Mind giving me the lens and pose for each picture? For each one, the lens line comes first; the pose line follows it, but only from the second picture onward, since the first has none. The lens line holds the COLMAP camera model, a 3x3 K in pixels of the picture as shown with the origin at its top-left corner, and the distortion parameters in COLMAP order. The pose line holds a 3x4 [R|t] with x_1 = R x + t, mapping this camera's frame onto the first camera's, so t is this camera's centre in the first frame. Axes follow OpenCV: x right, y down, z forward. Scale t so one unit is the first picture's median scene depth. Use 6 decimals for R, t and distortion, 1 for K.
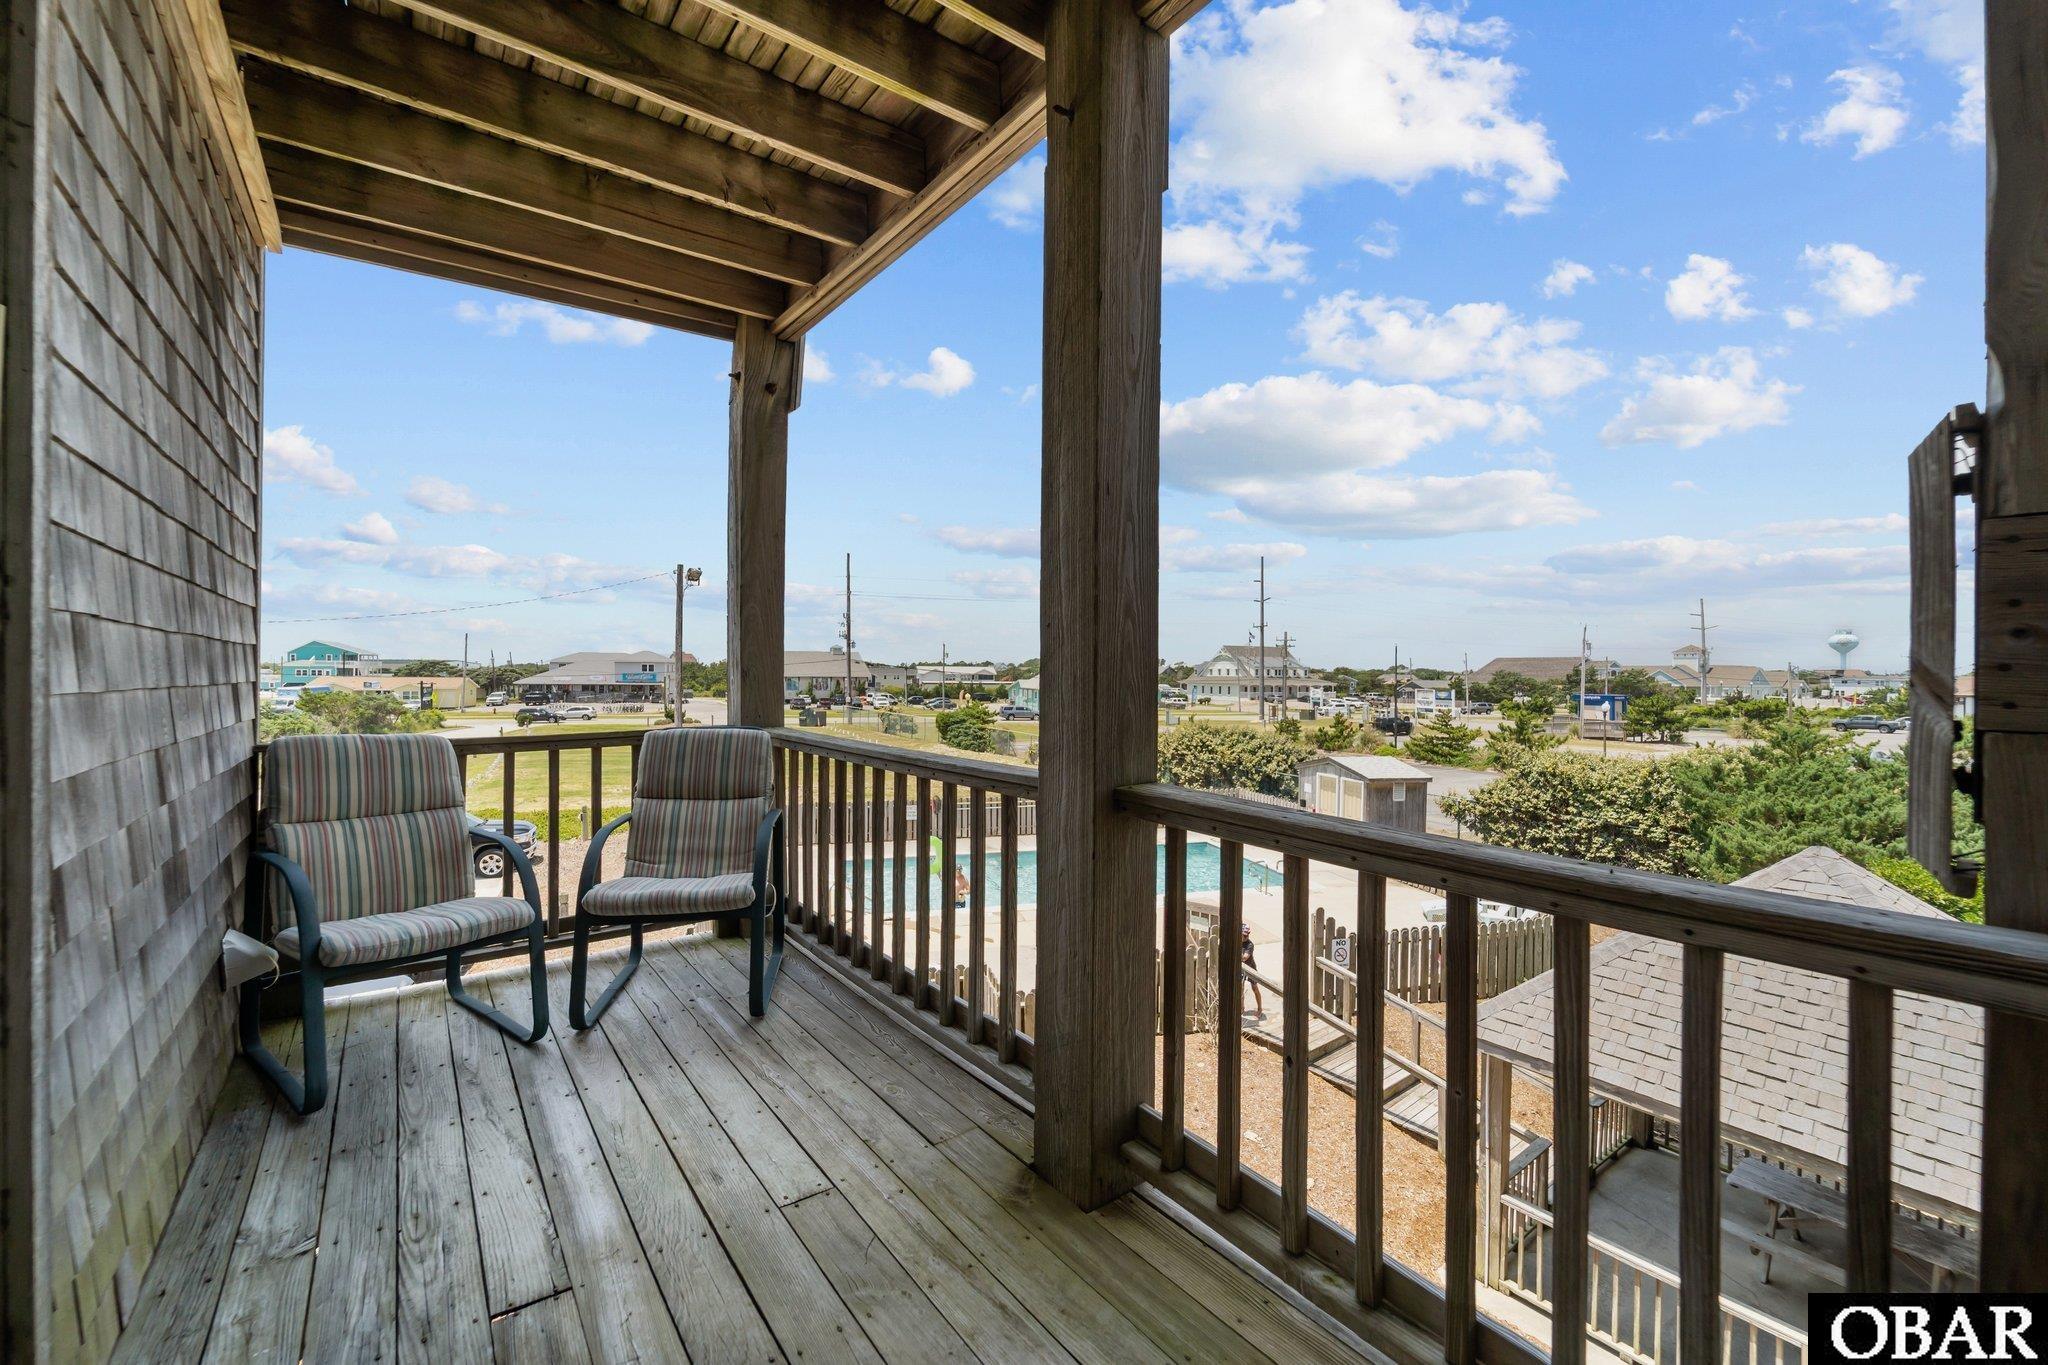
lens RADIAL K [[833.0, 0, 1026.0], [0, 833.0, 676.8], [0, 0, 1]] dist [0.004266, -0.002515]
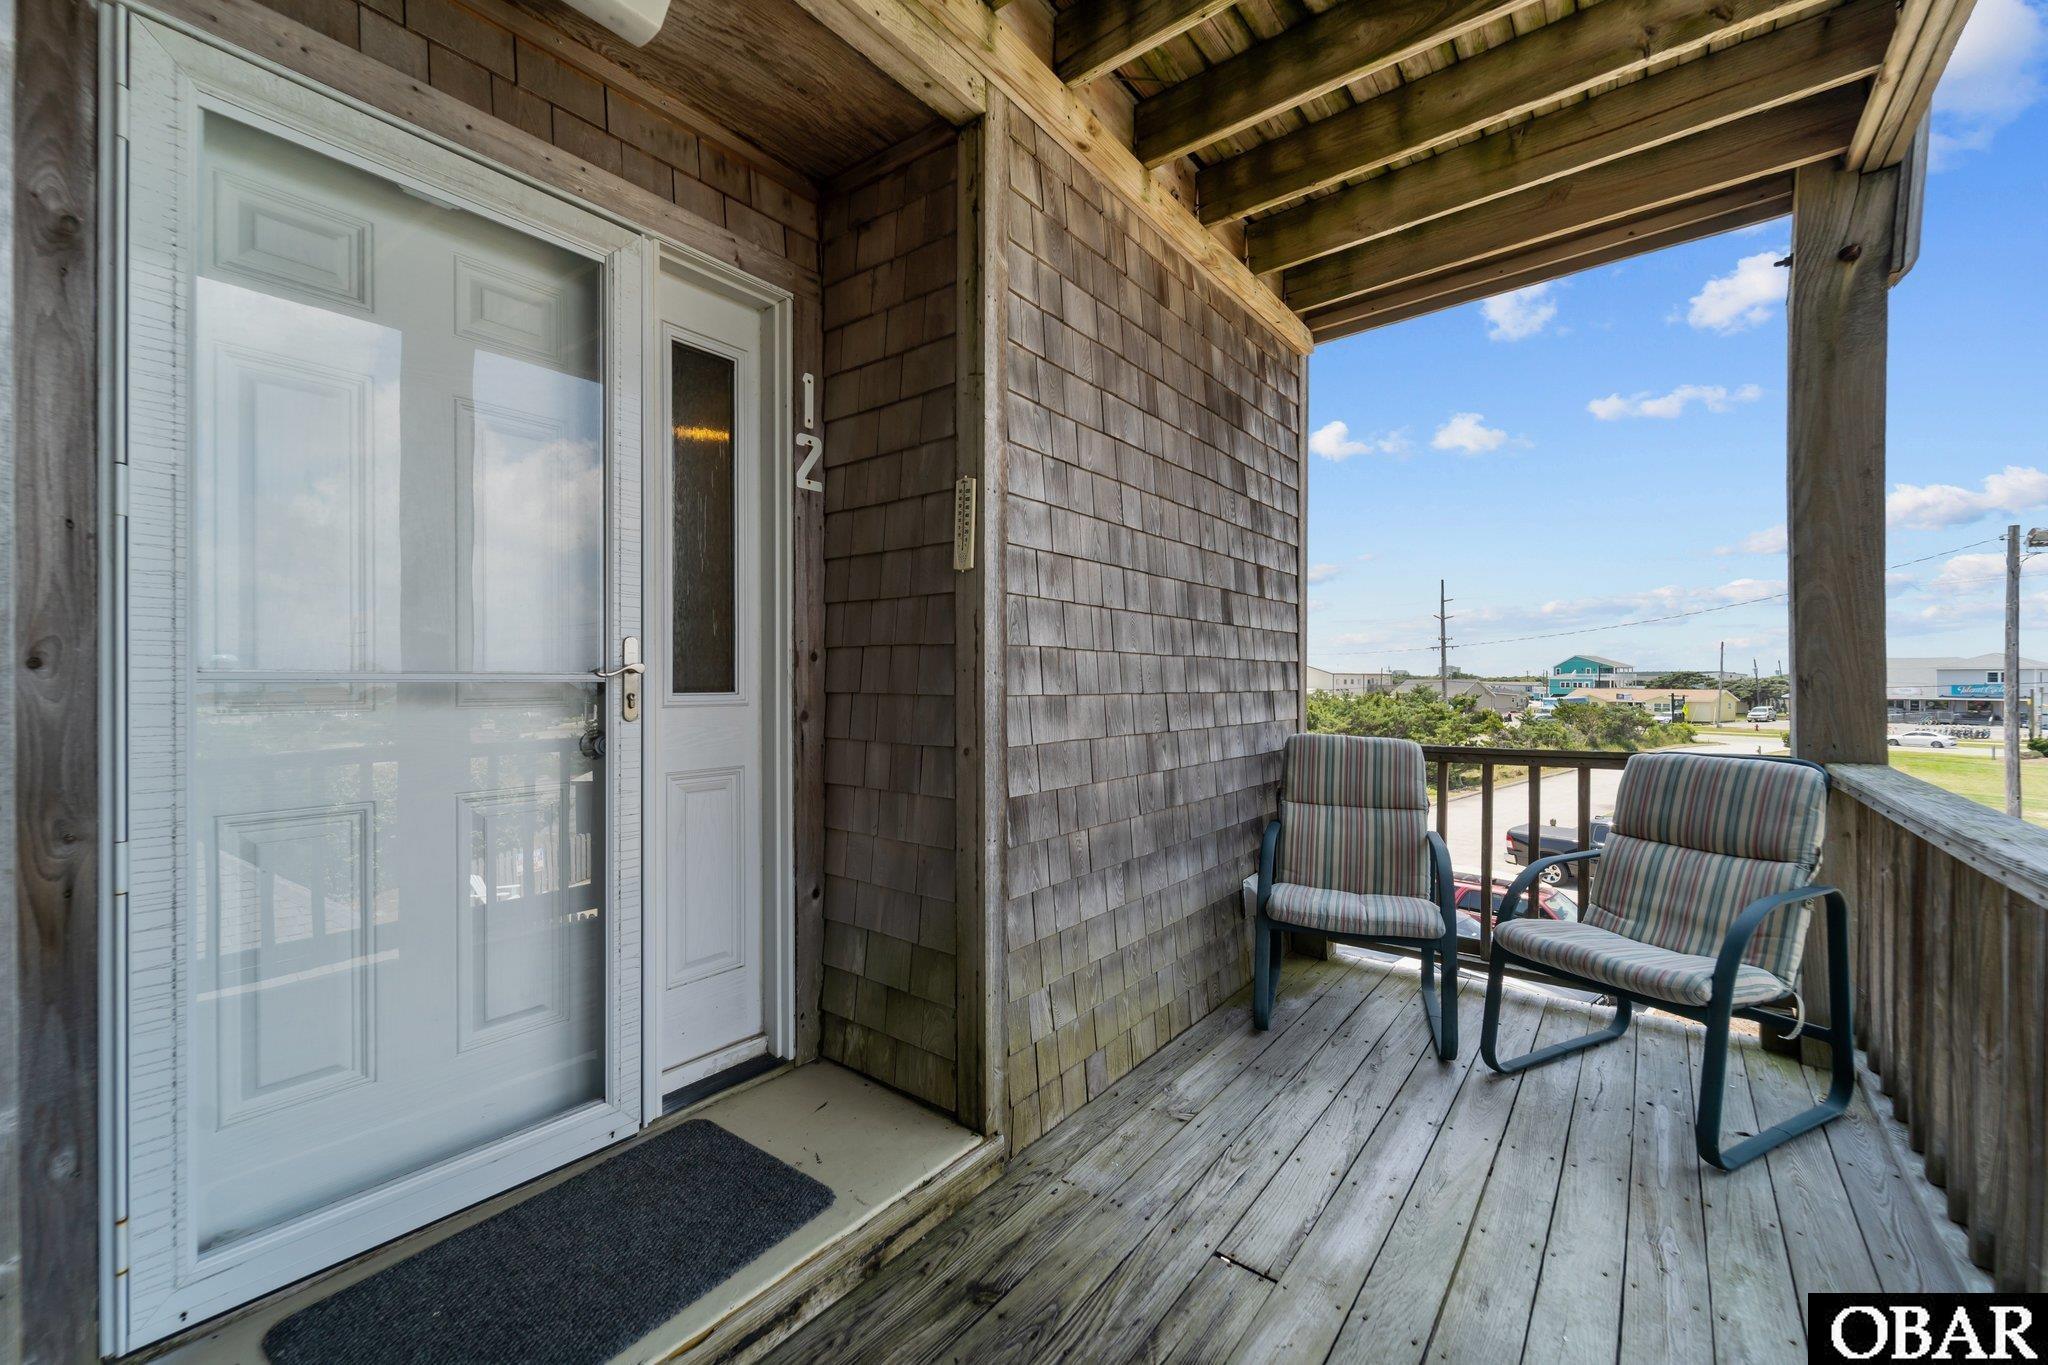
lens RADIAL K [[833.0, 0, 1031.7], [0, 833.0, 684.5], [0, 0, 1]] dist [0.004266, -0.002515]
pose [[0.262521, -0.002236, -0.964924, 0.216706], [-0.002964, 0.999991, -0.003124, 0.001918], [0.964922, 0.003680, 0.262512, 0.259293]]
